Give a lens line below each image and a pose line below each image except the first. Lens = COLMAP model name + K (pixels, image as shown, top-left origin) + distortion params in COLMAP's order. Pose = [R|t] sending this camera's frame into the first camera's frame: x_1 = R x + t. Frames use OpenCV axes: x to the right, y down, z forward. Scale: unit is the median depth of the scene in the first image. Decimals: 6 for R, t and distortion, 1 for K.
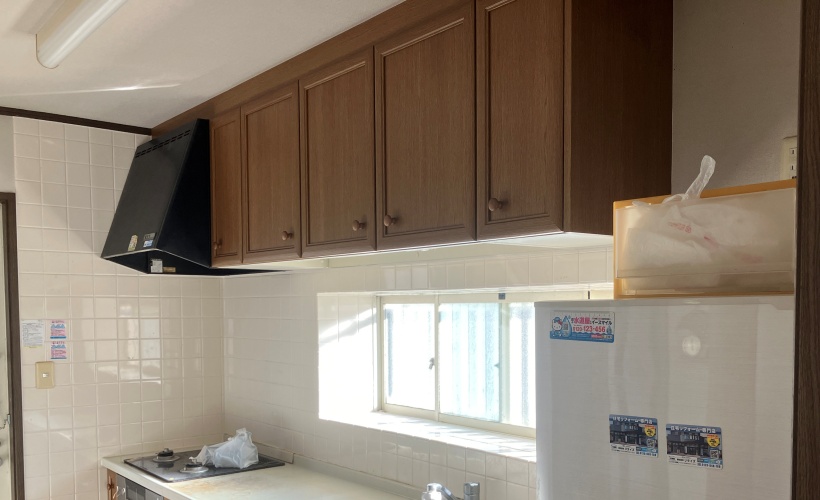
lens RADIAL K [[778.4, 0, 433.4], [0, 778.4, 311.9], [0, 0, 1]] dist [0.048577, -0.073145]
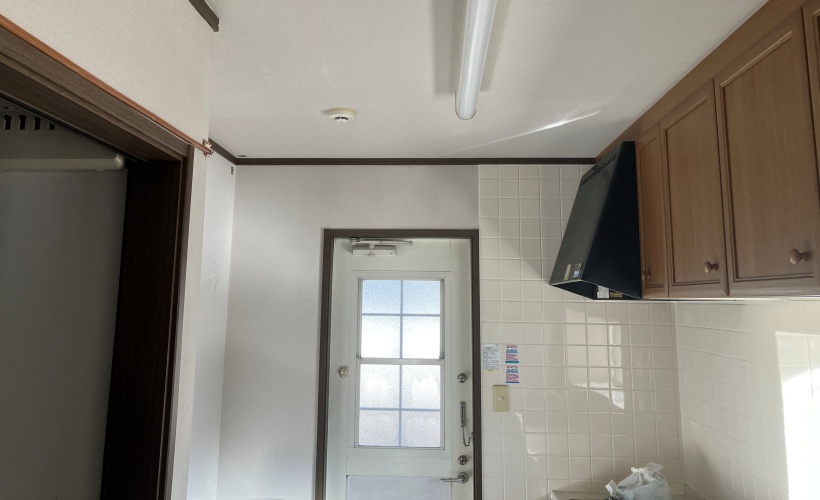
lens RADIAL K [[651.4, 0, 410.9], [0, 651.4, 188.9], [0, 0, 1]] dist [0.006077, -0.003653]
pose [[0.751527, -0.104311, -0.651403, 0.020085], [-0.014273, 0.984618, -0.174136, -0.045781], [0.659548, 0.140165, 0.738479, 0.240472]]
